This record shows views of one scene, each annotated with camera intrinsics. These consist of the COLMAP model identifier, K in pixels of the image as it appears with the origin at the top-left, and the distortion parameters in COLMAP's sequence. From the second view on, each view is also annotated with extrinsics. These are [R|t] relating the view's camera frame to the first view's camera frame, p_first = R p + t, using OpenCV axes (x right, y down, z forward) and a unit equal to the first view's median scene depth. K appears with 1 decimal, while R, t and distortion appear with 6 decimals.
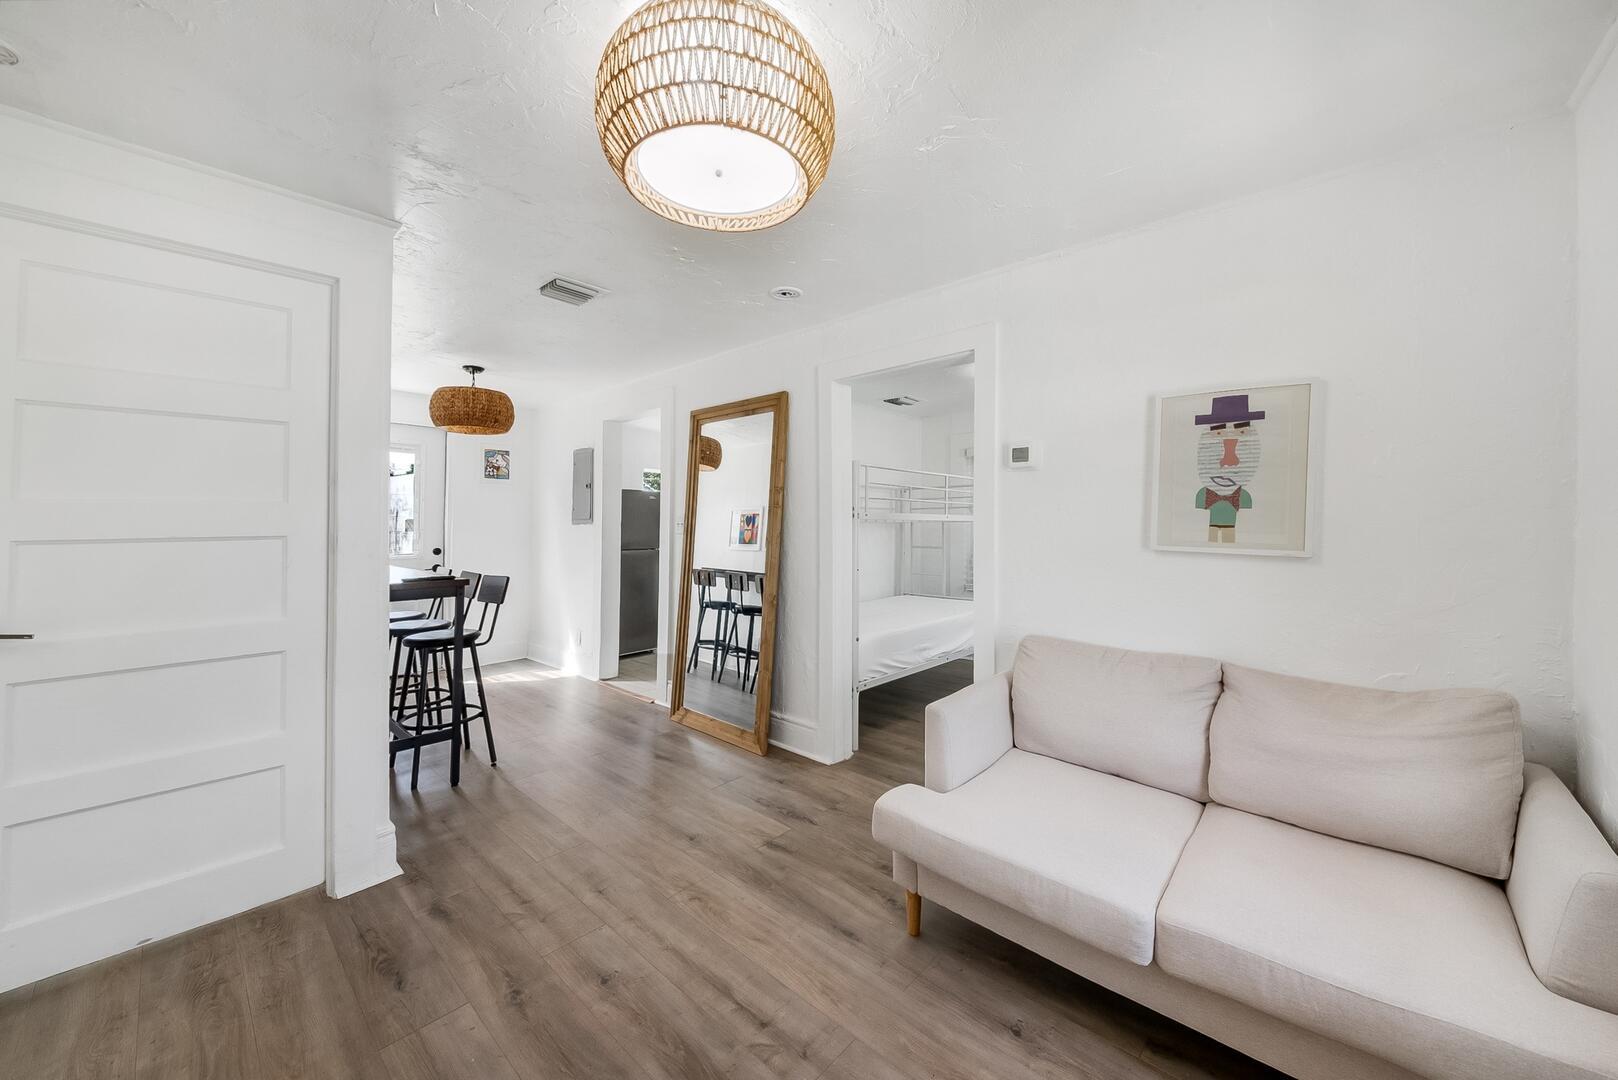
lens RADIAL K [[615.6, 0, 827.6], [0, 615.6, 517.6], [0, 0, 1]] dist [-0.000672, -0.000111]
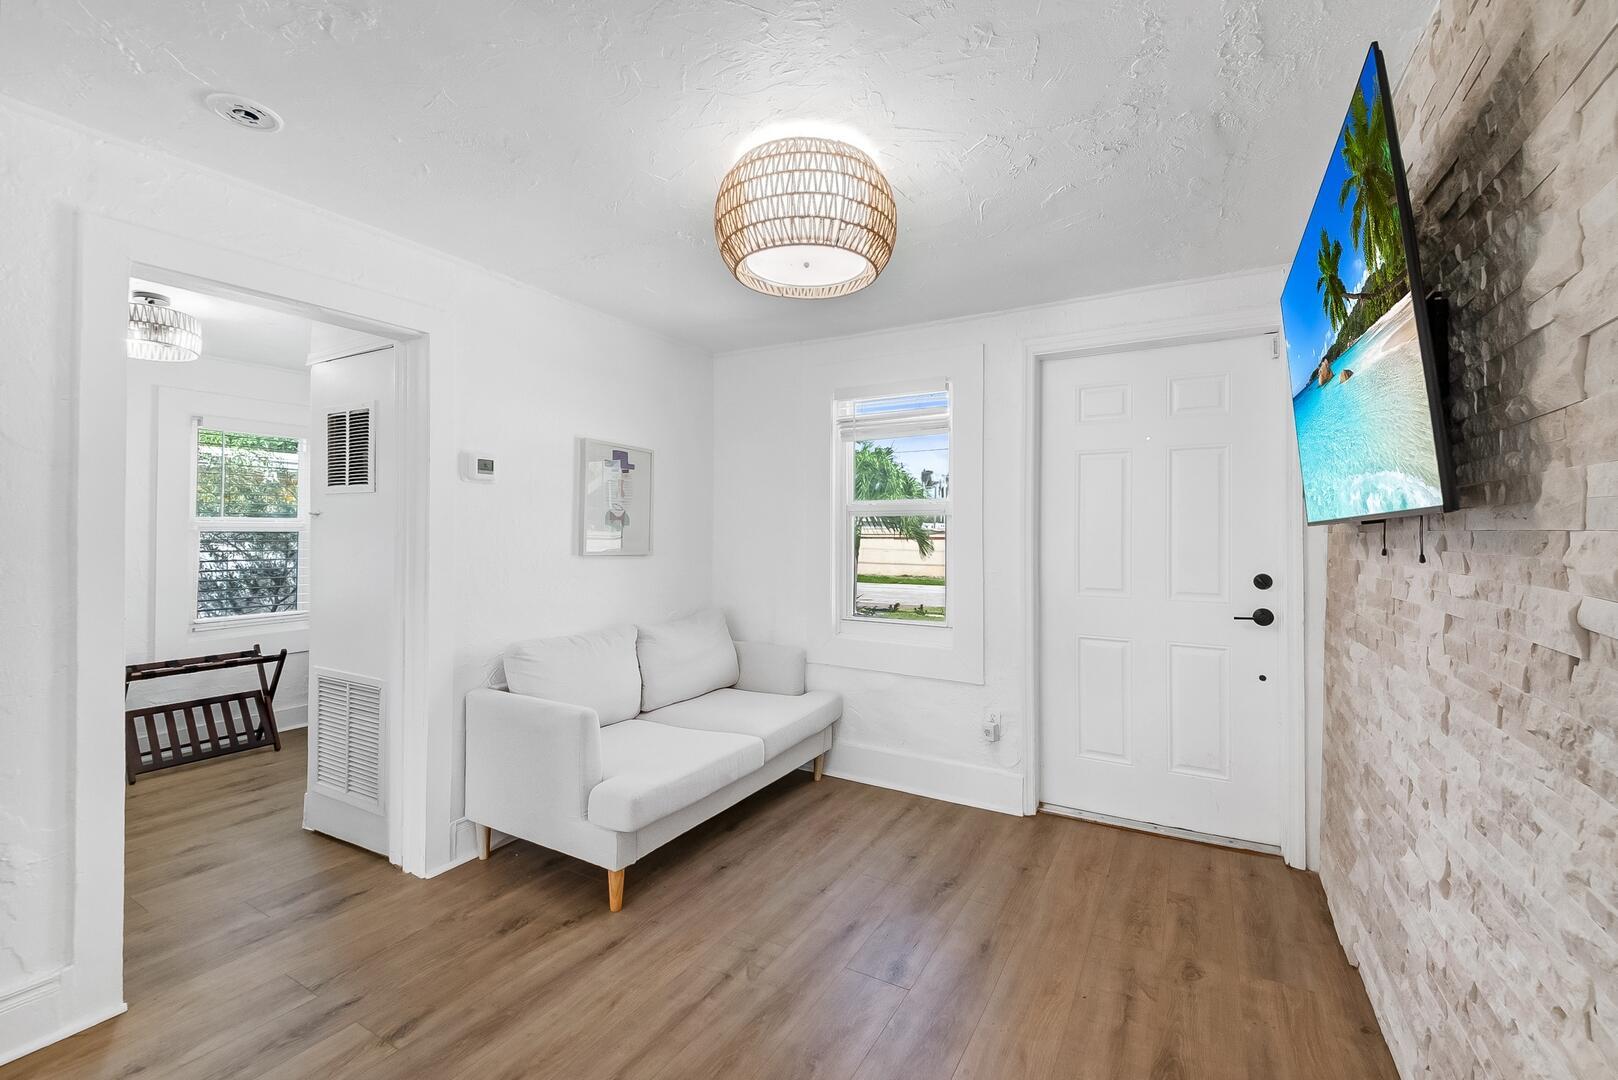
lens RADIAL K [[676.3, 0, 837.4], [0, 676.3, 541.6], [0, 0, 1]] dist [0.106342, -0.063883]
pose [[-0.226759, -0.017298, 0.973797, -1.305815], [-0.006962, 0.999846, 0.016140, -0.006399], [-0.973926, -0.003120, -0.226844, 1.022391]]
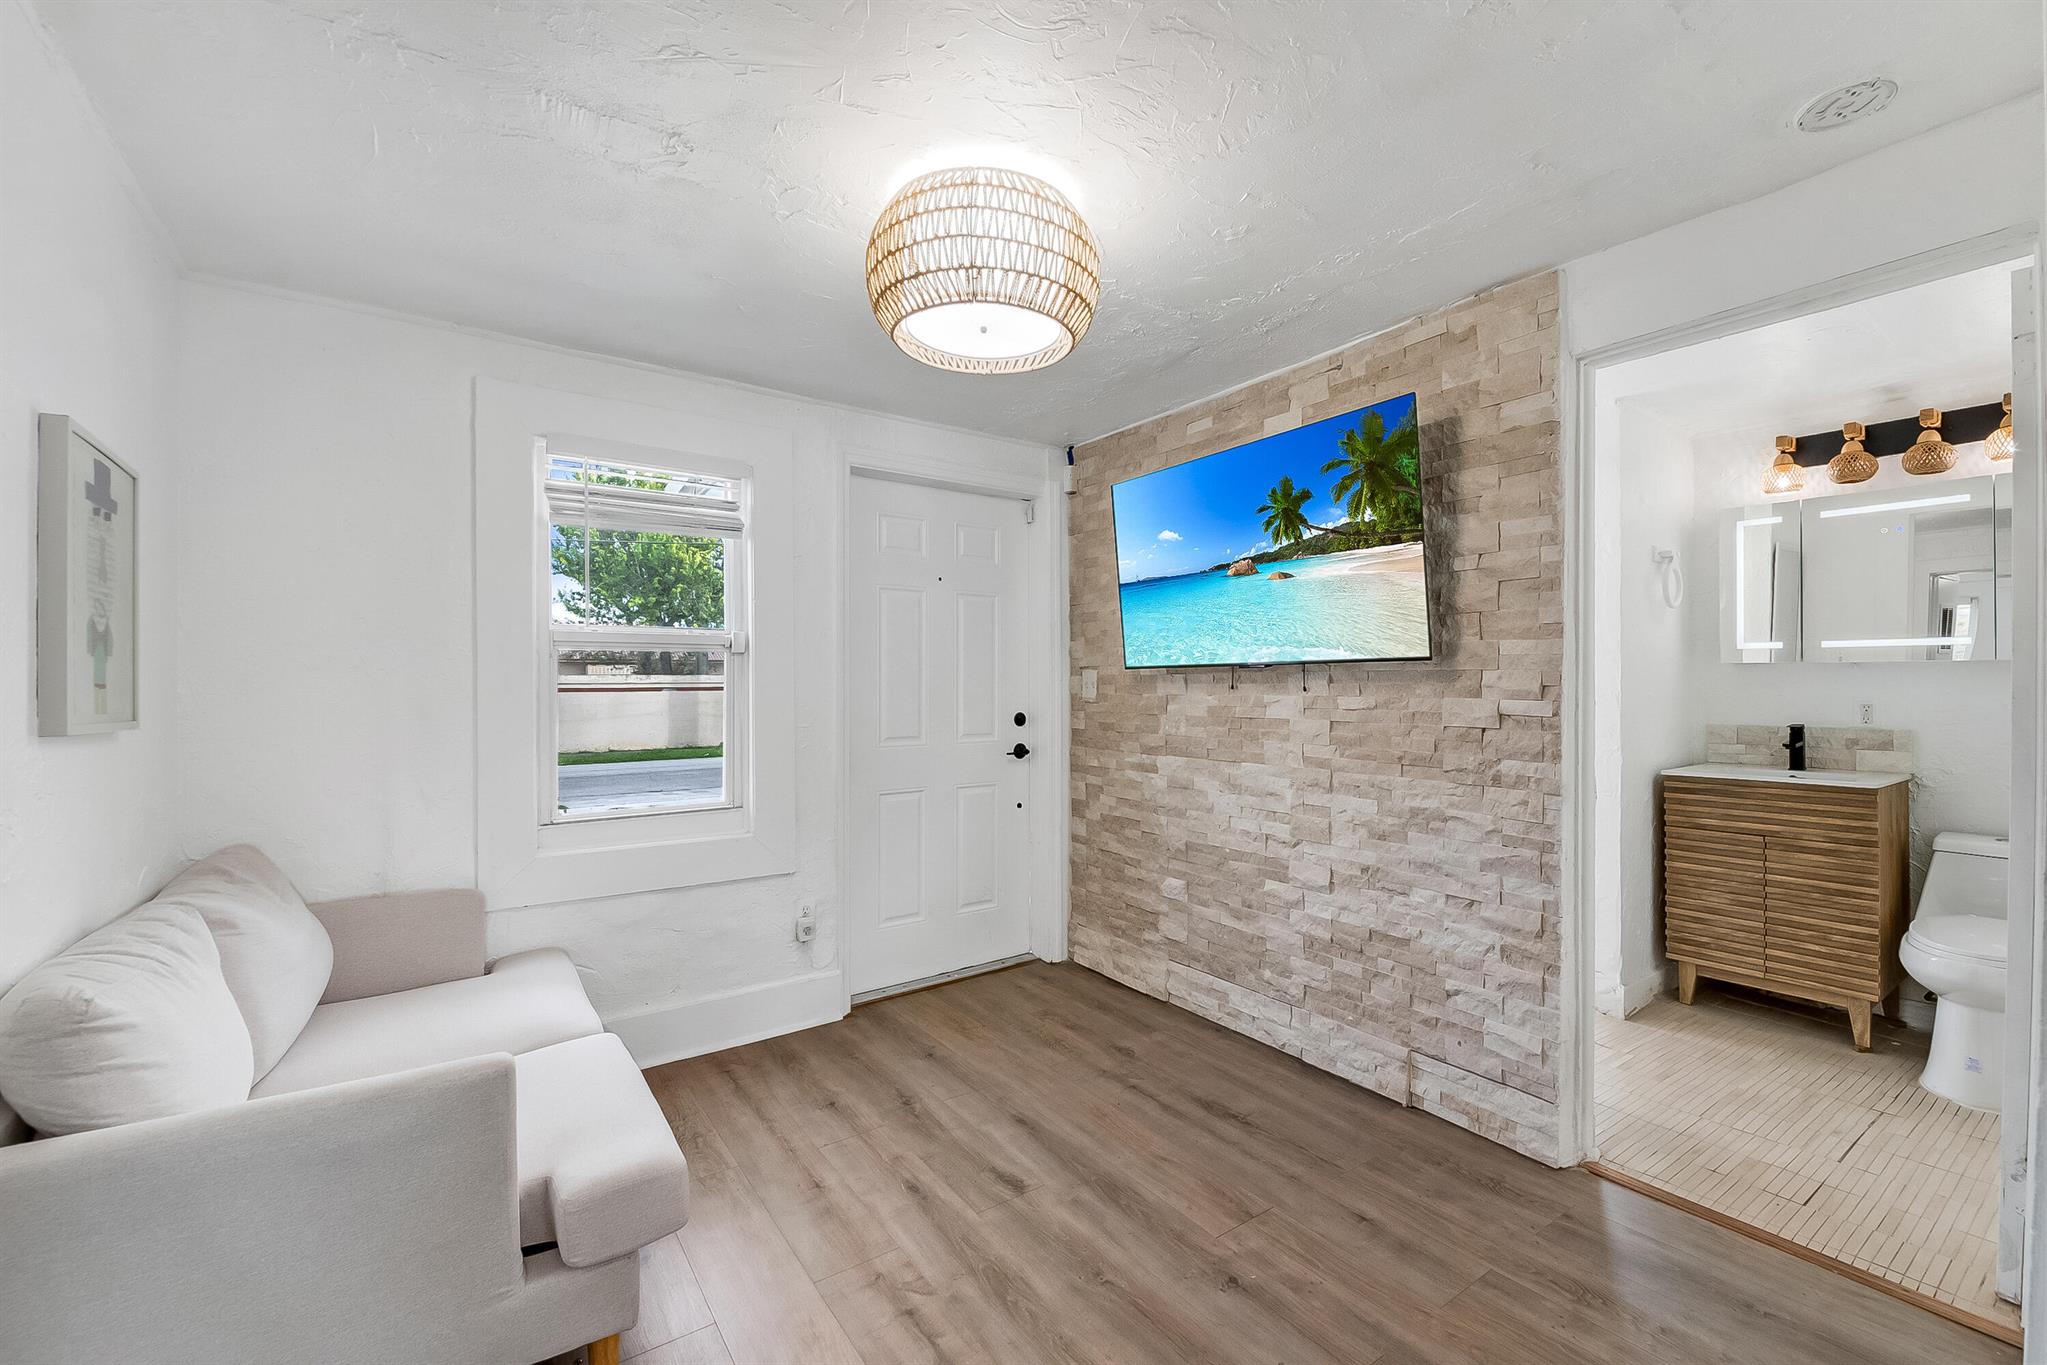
lens RADIAL K [[855.6, 0, 1059.5], [0, 855.6, 684.5], [0, 0, 1]] dist [0.106342, -0.063883]
pose [[-0.976540, -0.007775, 0.215195, -0.494933], [-0.009907, 0.999912, -0.008834, 0.024410], [-0.215108, -0.010758, -0.976531, 1.937192]]
